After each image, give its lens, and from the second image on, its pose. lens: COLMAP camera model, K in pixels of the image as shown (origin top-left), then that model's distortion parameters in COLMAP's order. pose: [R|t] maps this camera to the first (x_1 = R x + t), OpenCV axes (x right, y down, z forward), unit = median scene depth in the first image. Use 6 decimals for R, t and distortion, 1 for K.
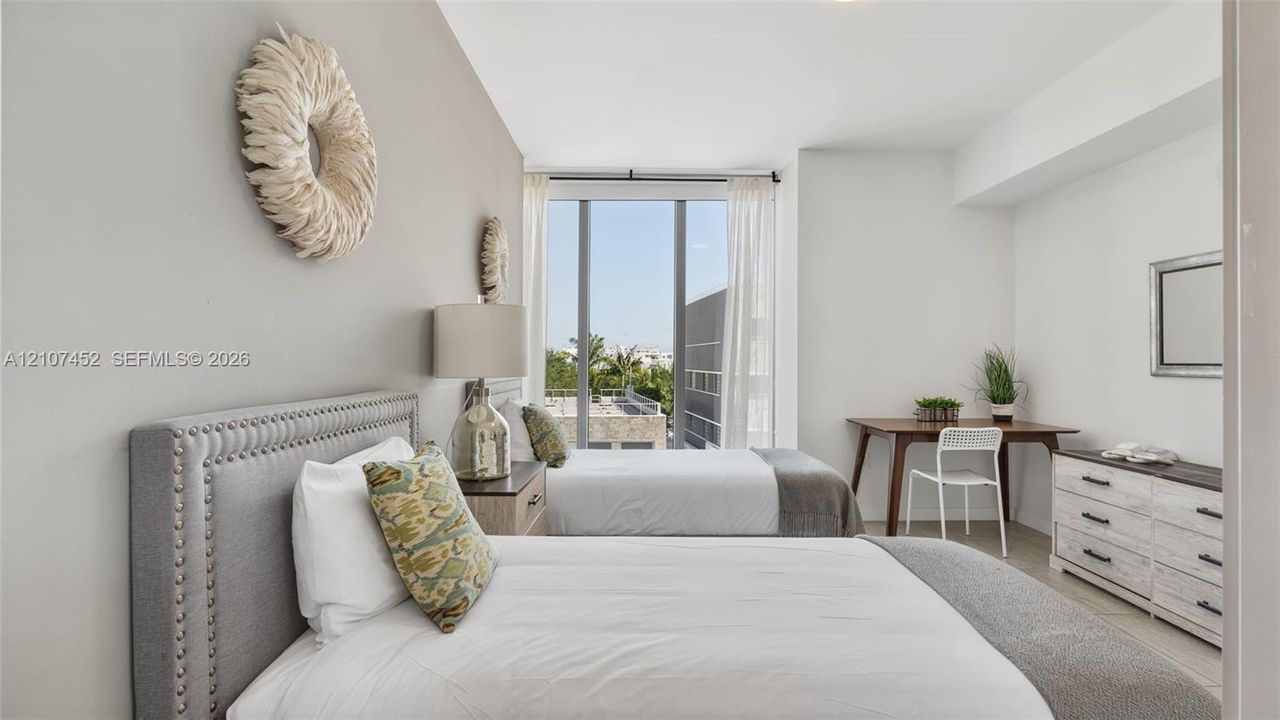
lens RADIAL K [[592.8, 0, 637.7], [0, 592.8, 355.5], [0, 0, 1]] dist [-0.005290, -0.000526]
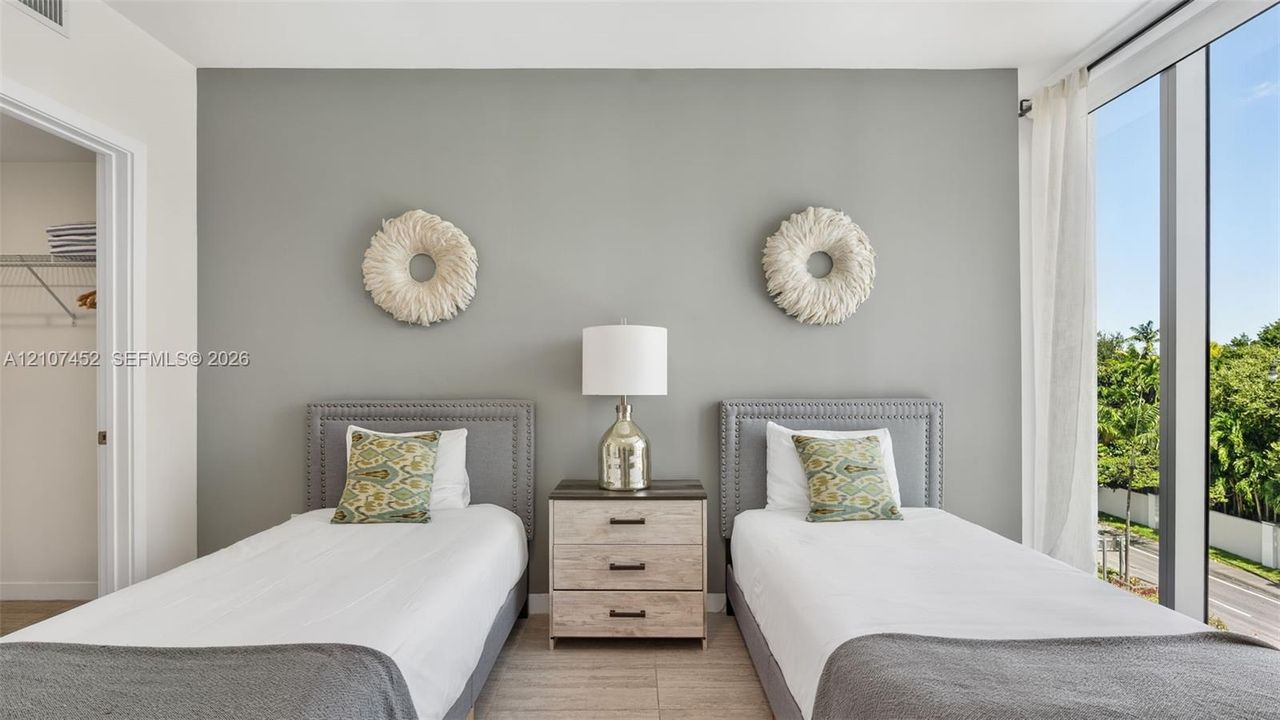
lens RADIAL K [[592.8, 0, 636.7], [0, 592.8, 380.2], [0, 0, 1]] dist [-0.005290, -0.000526]
pose [[0.001070, -0.002835, -0.999995, 0.598318], [0.010238, 0.999944, -0.002824, 0.010154], [0.999947, -0.010235, 0.001099, 0.756938]]
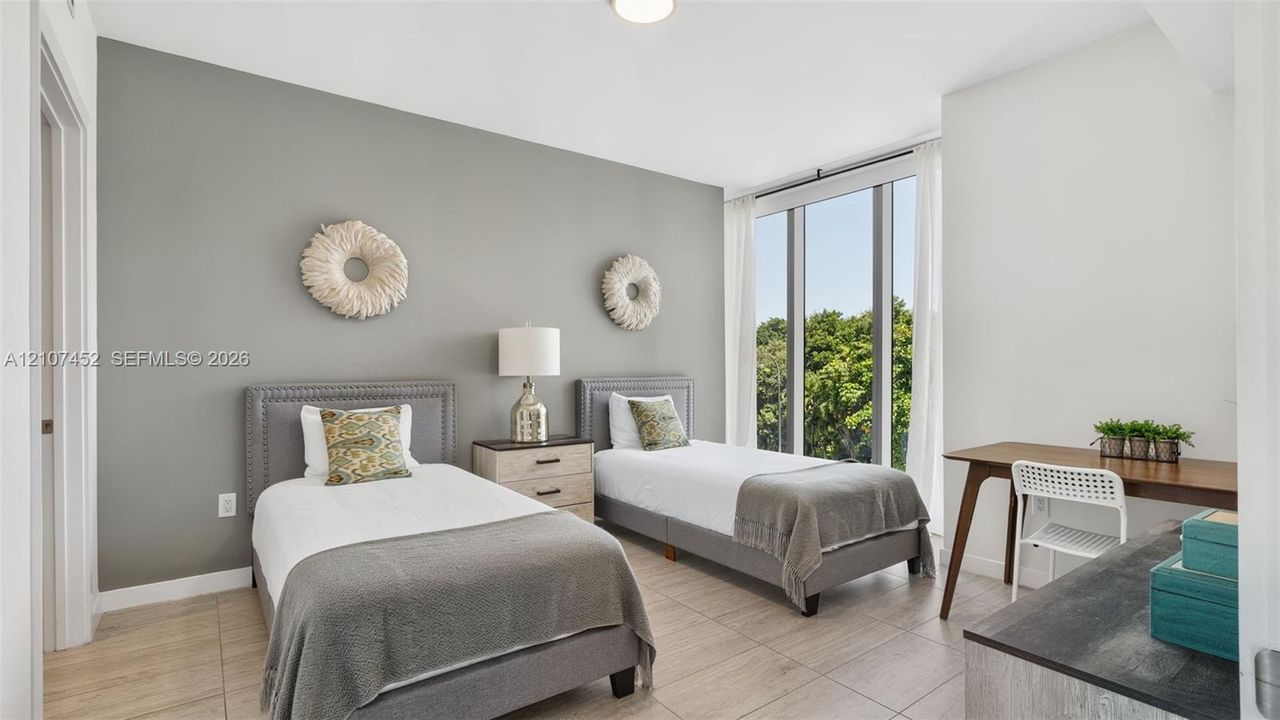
lens RADIAL K [[592.8, 0, 634.9], [0, 592.8, 366.4], [0, 0, 1]] dist [-0.005290, -0.000526]
pose [[0.586530, -0.001616, -0.809926, 0.828693], [0.009500, 0.999943, 0.004884, 0.005840], [0.809872, -0.010559, 0.586512, 0.245569]]
